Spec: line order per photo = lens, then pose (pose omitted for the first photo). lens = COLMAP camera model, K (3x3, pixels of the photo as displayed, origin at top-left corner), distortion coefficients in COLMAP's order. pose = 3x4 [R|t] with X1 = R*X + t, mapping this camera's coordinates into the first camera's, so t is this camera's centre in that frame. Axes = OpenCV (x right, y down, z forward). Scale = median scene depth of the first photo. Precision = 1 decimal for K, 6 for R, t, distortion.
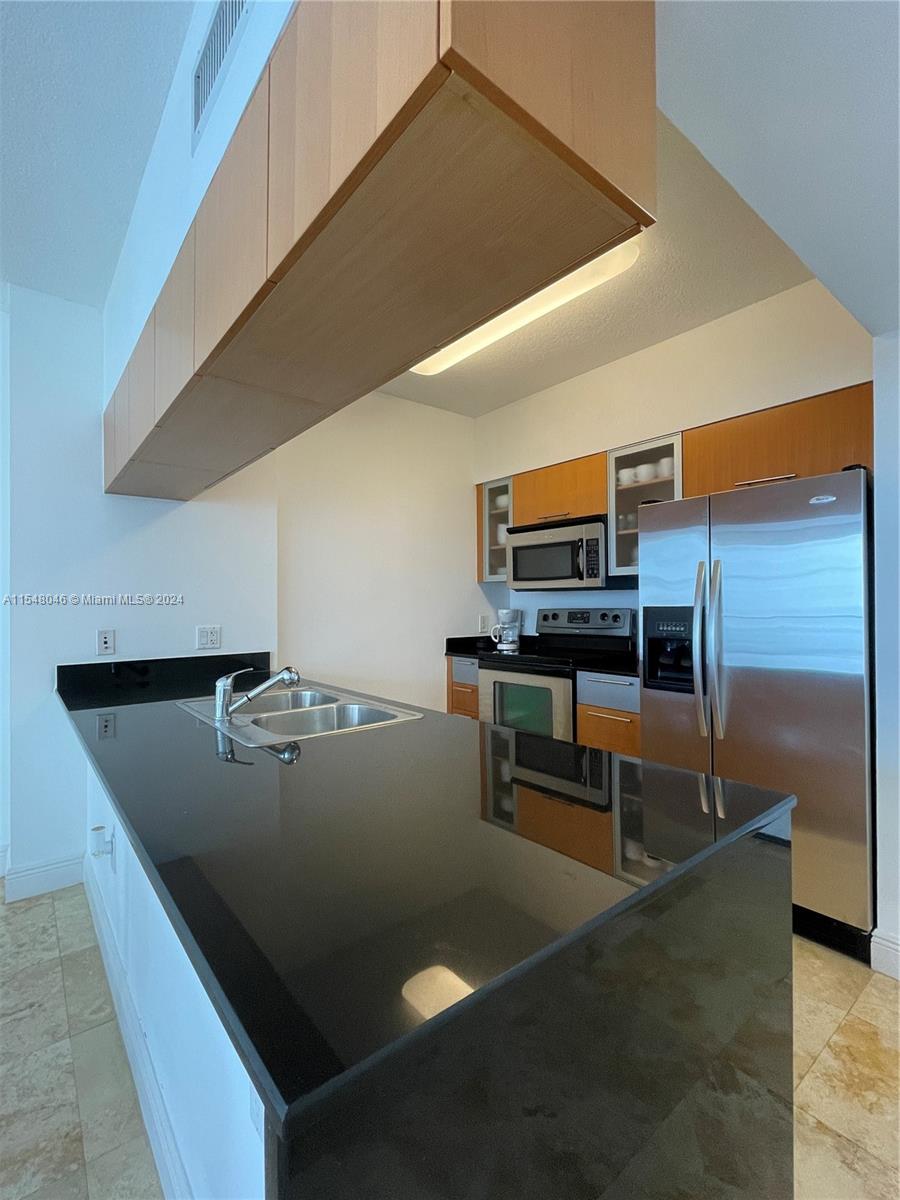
lens RADIAL K [[544.4, 0, 451.9], [0, 544.4, 607.2], [0, 0, 1]] dist [0.000253, 0.000018]
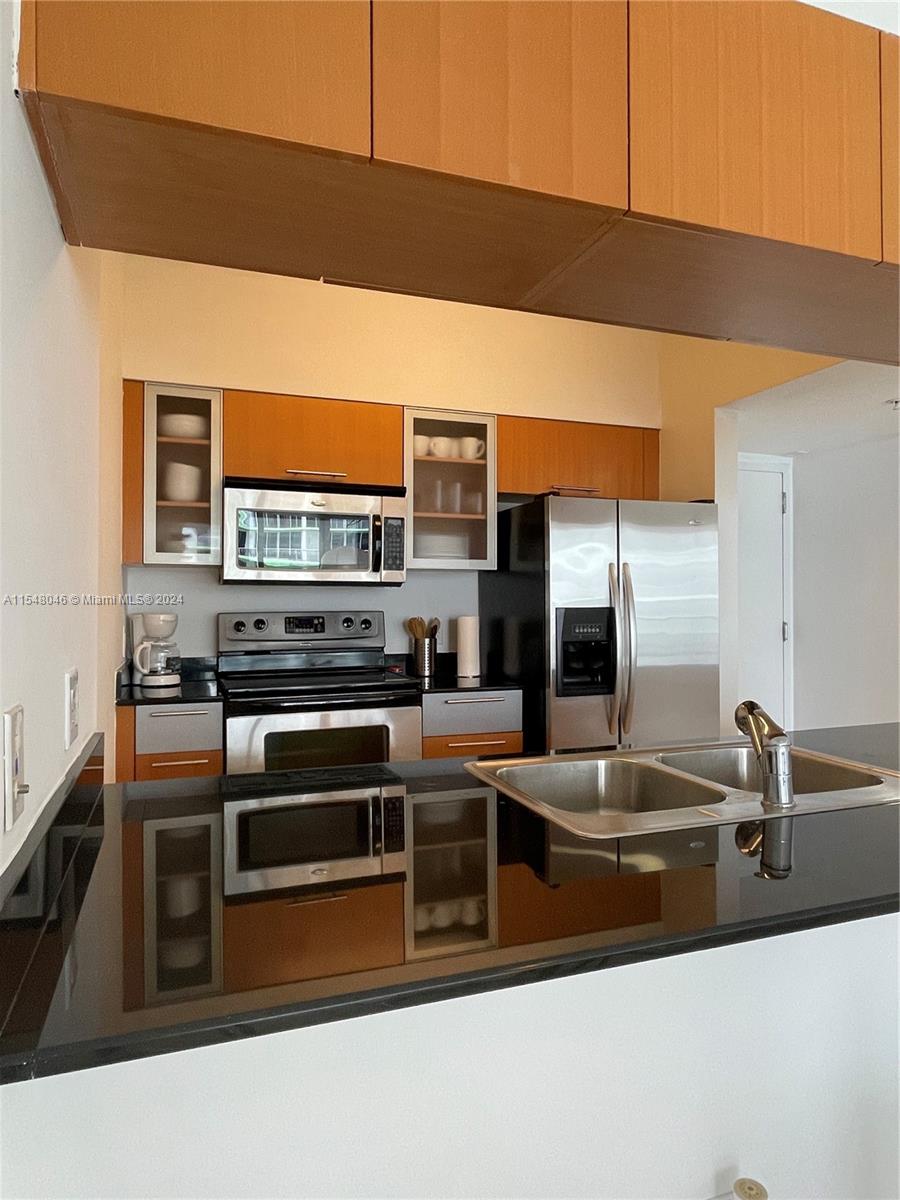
lens RADIAL K [[725.2, 0, 450.0], [0, 725.2, 600.0], [0, 0, 1]] dist [0.004651, 0.001171]
pose [[0.327655, 0.004238, 0.944788, -0.650952], [0.006467, 0.999956, -0.006728, -0.005338], [-0.944775, 0.008314, 0.327613, 0.597287]]
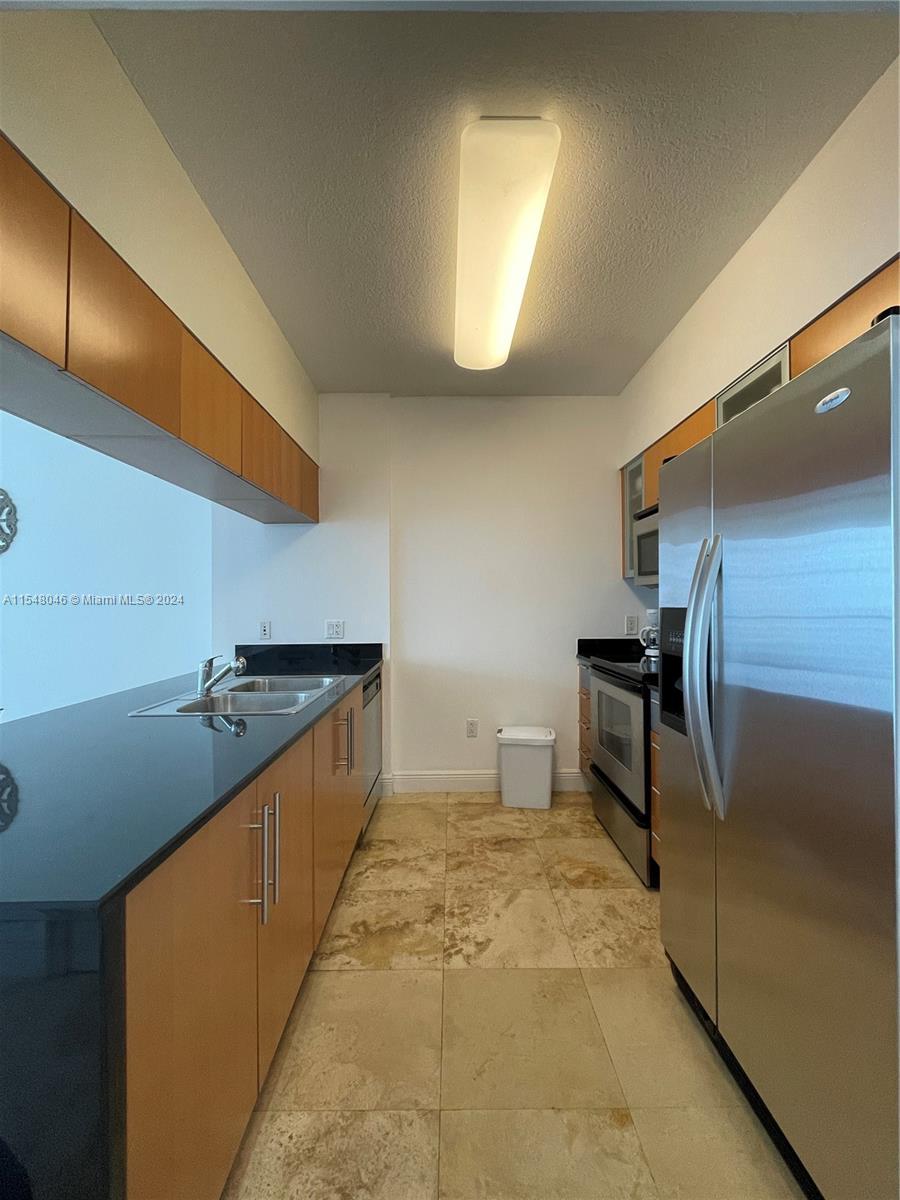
lens RADIAL K [[487.2, 0, 453.3], [0, 487.2, 600.3], [0, 0, 1]] dist [0.000017, -0.000031]
pose [[0.774703, -0.002718, -0.632320, 0.423759], [-0.001978, 0.999975, -0.006722, -0.004321], [0.632323, 0.006458, 0.774678, 0.258166]]
